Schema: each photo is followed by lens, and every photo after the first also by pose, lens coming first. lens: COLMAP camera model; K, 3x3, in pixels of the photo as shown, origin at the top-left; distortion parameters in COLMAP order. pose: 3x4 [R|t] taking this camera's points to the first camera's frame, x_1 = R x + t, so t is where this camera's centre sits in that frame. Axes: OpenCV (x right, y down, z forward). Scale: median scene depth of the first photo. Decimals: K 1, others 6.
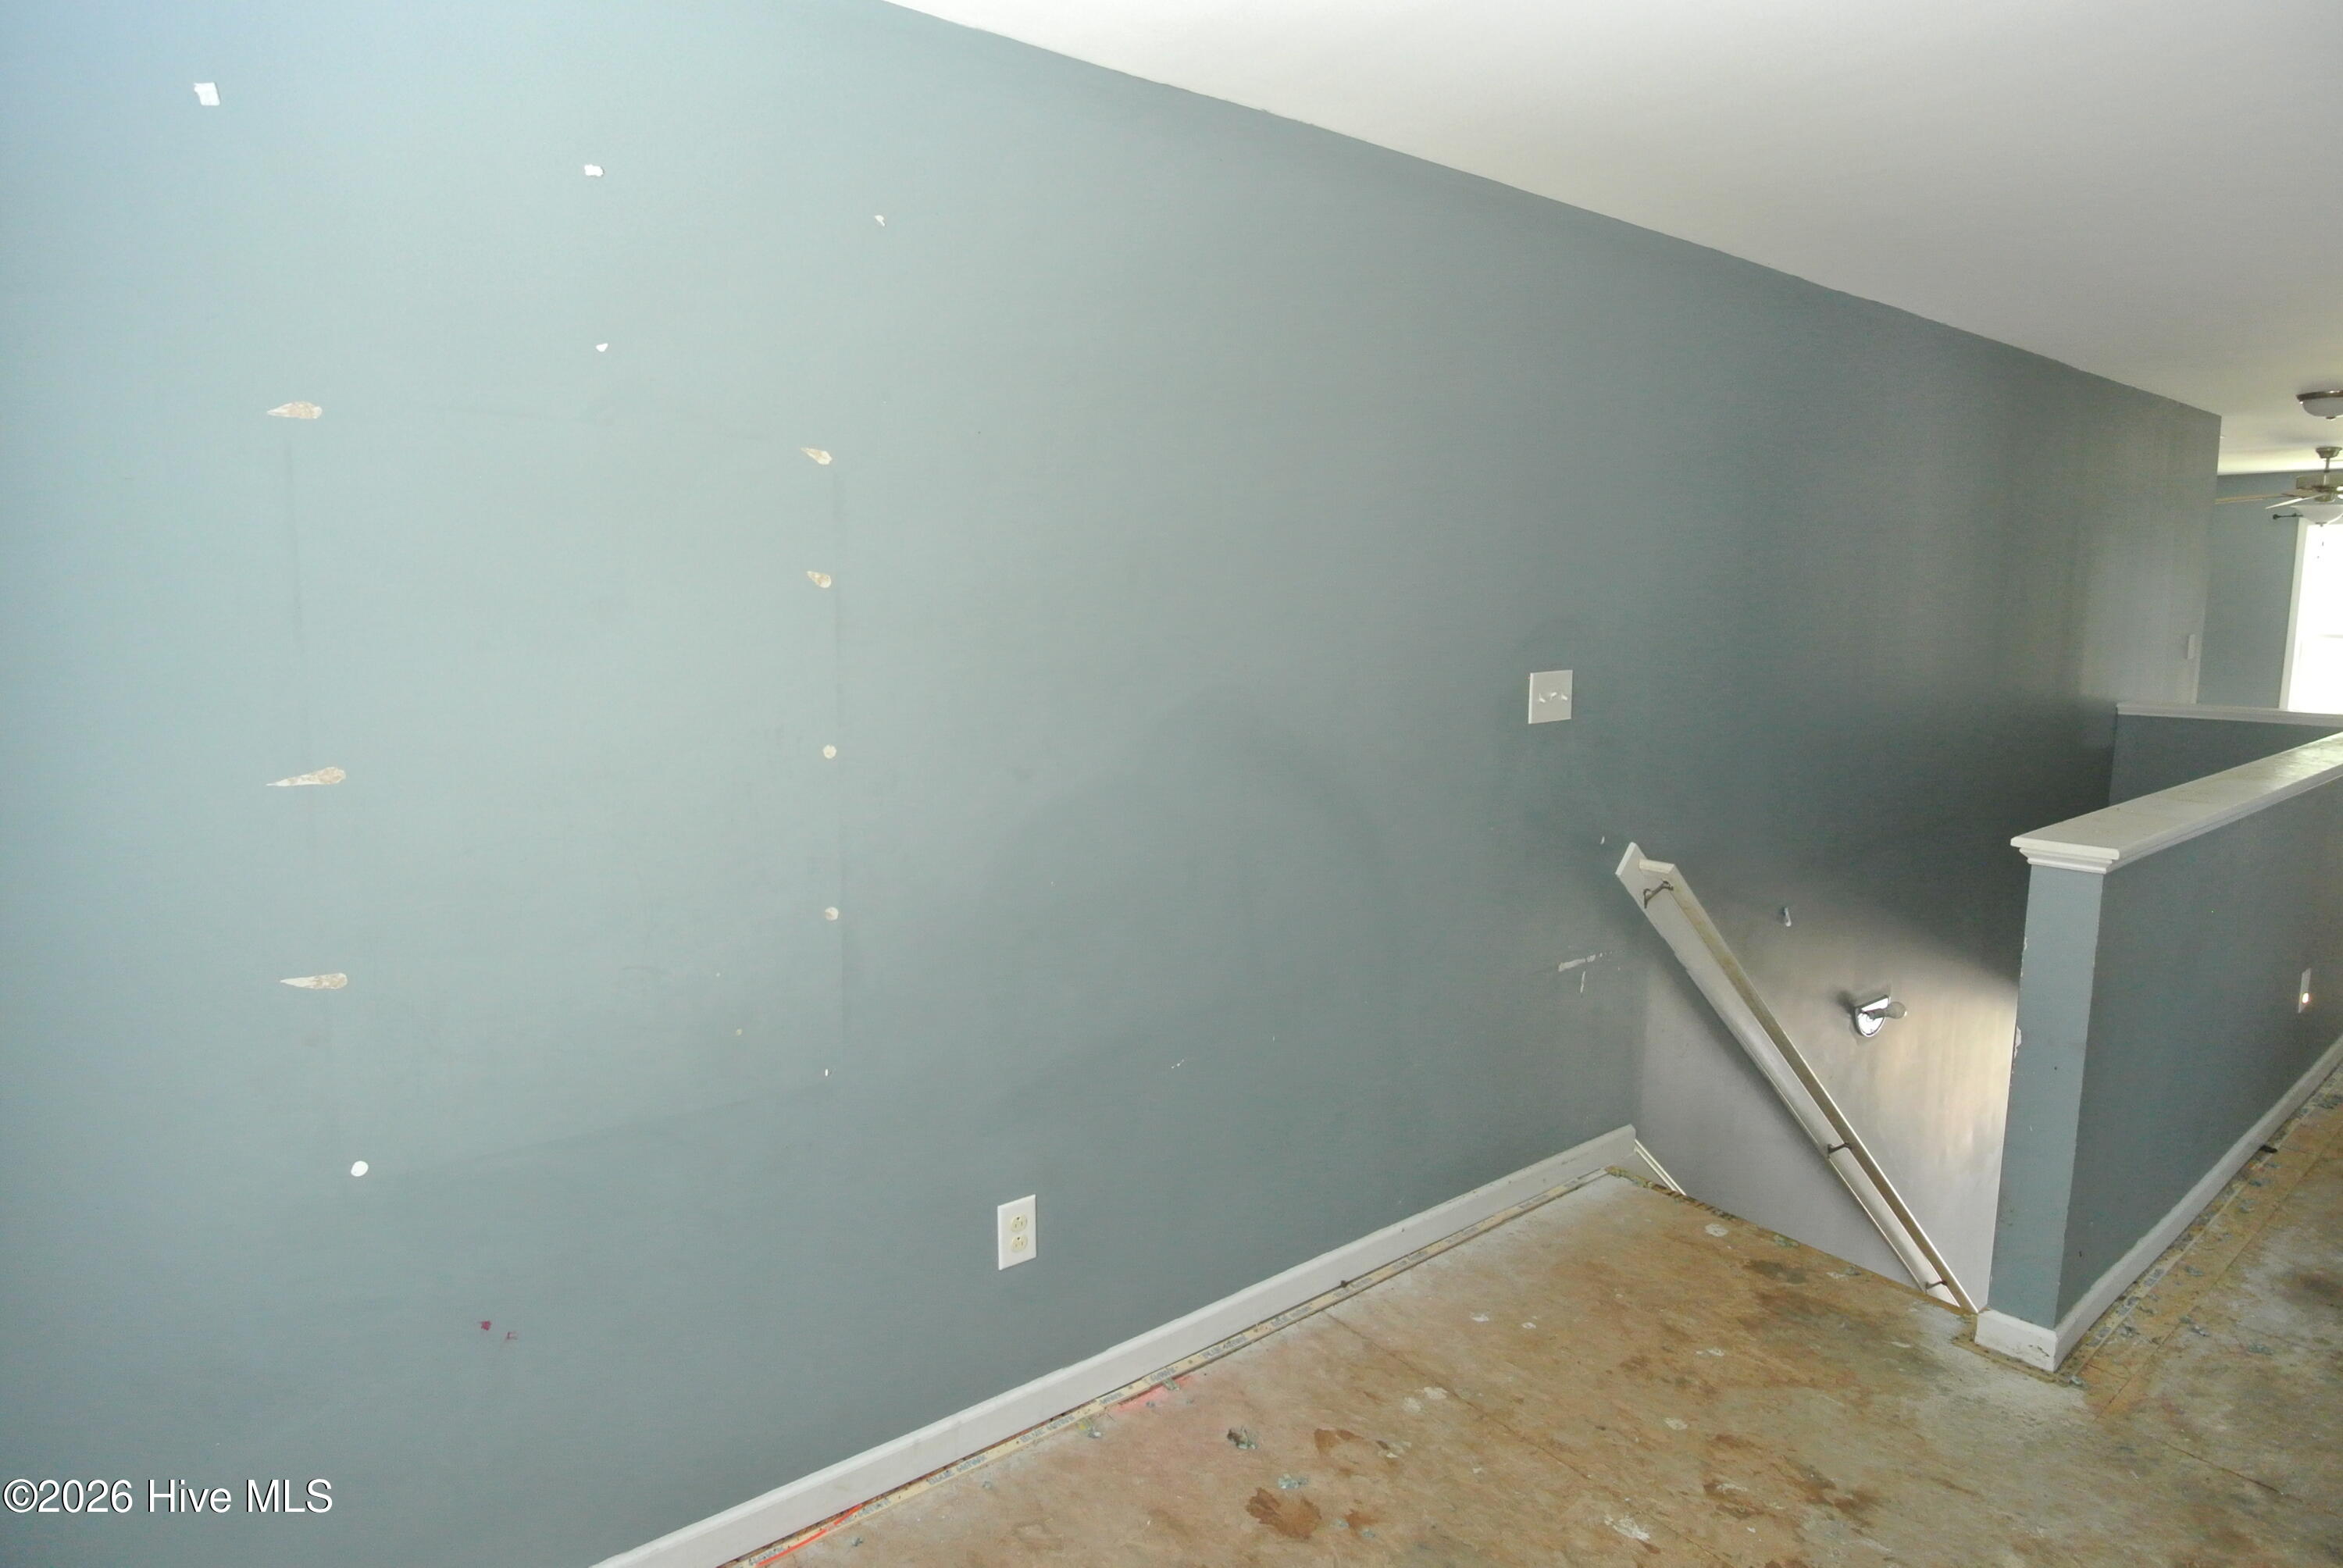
lens RADIAL K [[1266.2, 0, 1147.6], [0, 1266.2, 777.3], [0, 0, 1]] dist [-0.002231, -0.021913]
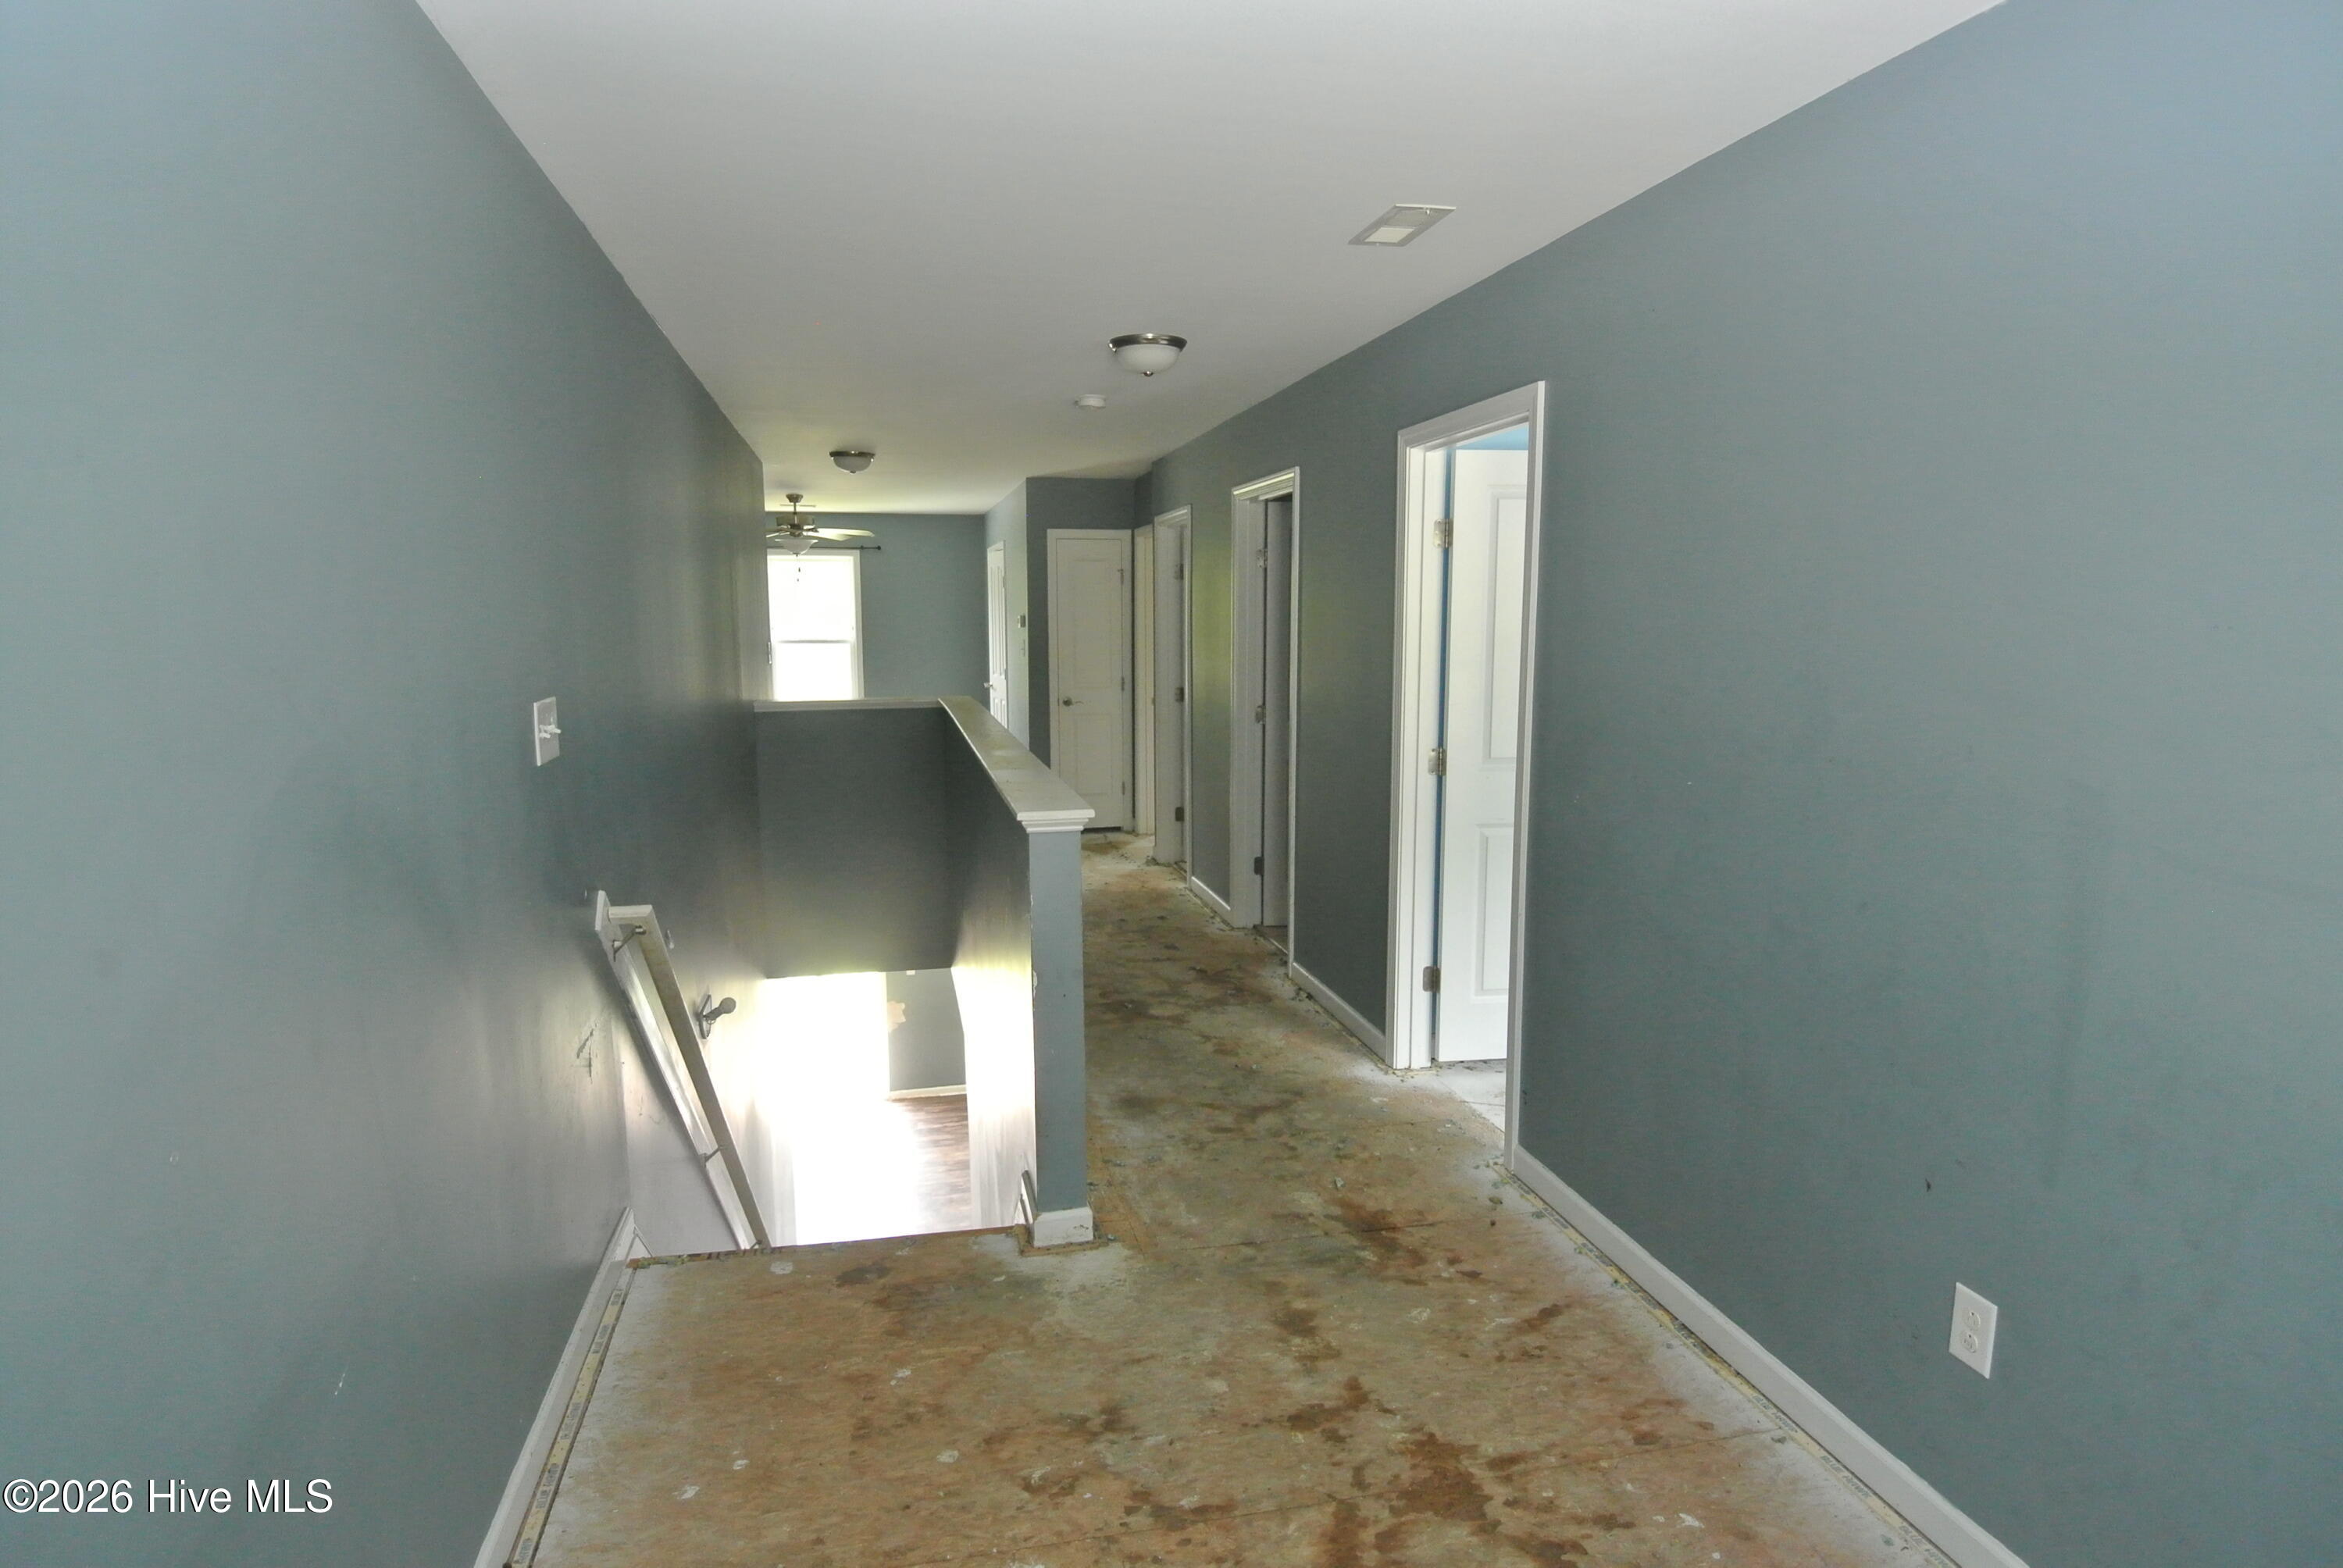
lens RADIAL K [[1266.2, 0, 1147.6], [0, 1266.2, 777.3], [0, 0, 1]] dist [-0.002231, -0.021913]
pose [[0.424638, -0.116862, 0.897789, -0.313160], [0.130735, 0.989156, 0.066920, -0.047930], [-0.895874, 0.088955, 0.435312, 0.372094]]
